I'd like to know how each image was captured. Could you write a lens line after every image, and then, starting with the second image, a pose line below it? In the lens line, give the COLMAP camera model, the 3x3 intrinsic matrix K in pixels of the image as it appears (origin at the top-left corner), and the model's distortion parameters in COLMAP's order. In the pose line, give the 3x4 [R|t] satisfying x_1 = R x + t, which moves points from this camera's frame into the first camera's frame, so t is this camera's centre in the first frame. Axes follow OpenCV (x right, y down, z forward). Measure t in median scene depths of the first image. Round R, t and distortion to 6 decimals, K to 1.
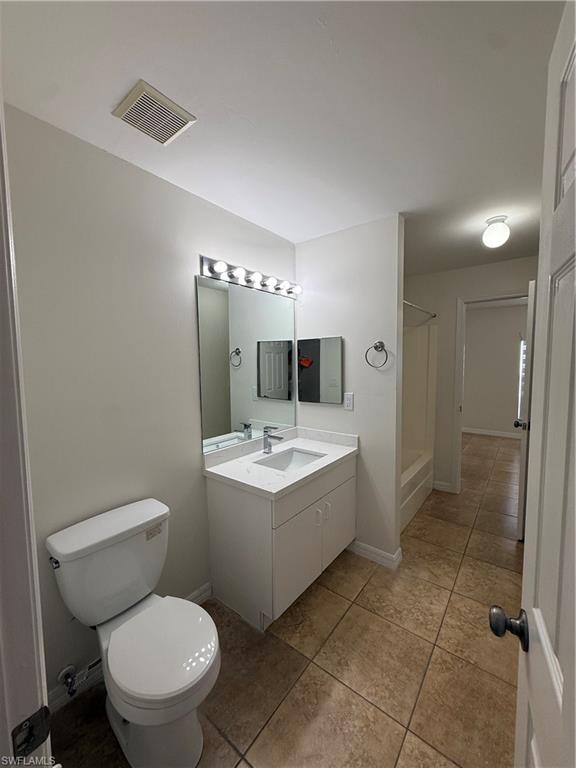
lens RADIAL K [[303.9, 0, 288.3], [0, 303.9, 383.9], [0, 0, 1]] dist [-0.001357, 0.000227]
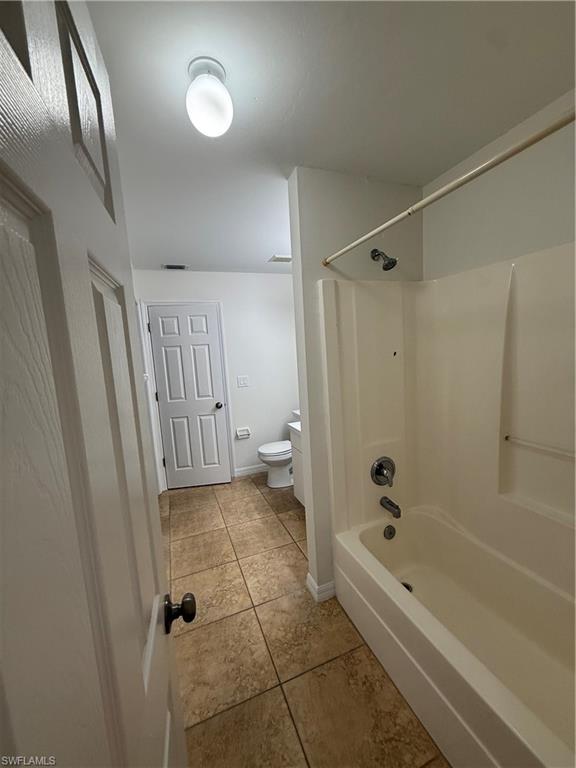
lens RADIAL K [[303.9, 0, 287.5], [0, 303.9, 387.7], [0, 0, 1]] dist [-0.001357, 0.000227]
pose [[-0.503829, 0.147216, -0.851166, 1.354850], [-0.001165, 0.985254, 0.171097, -0.158663], [0.863803, 0.087195, -0.496228, 1.714519]]
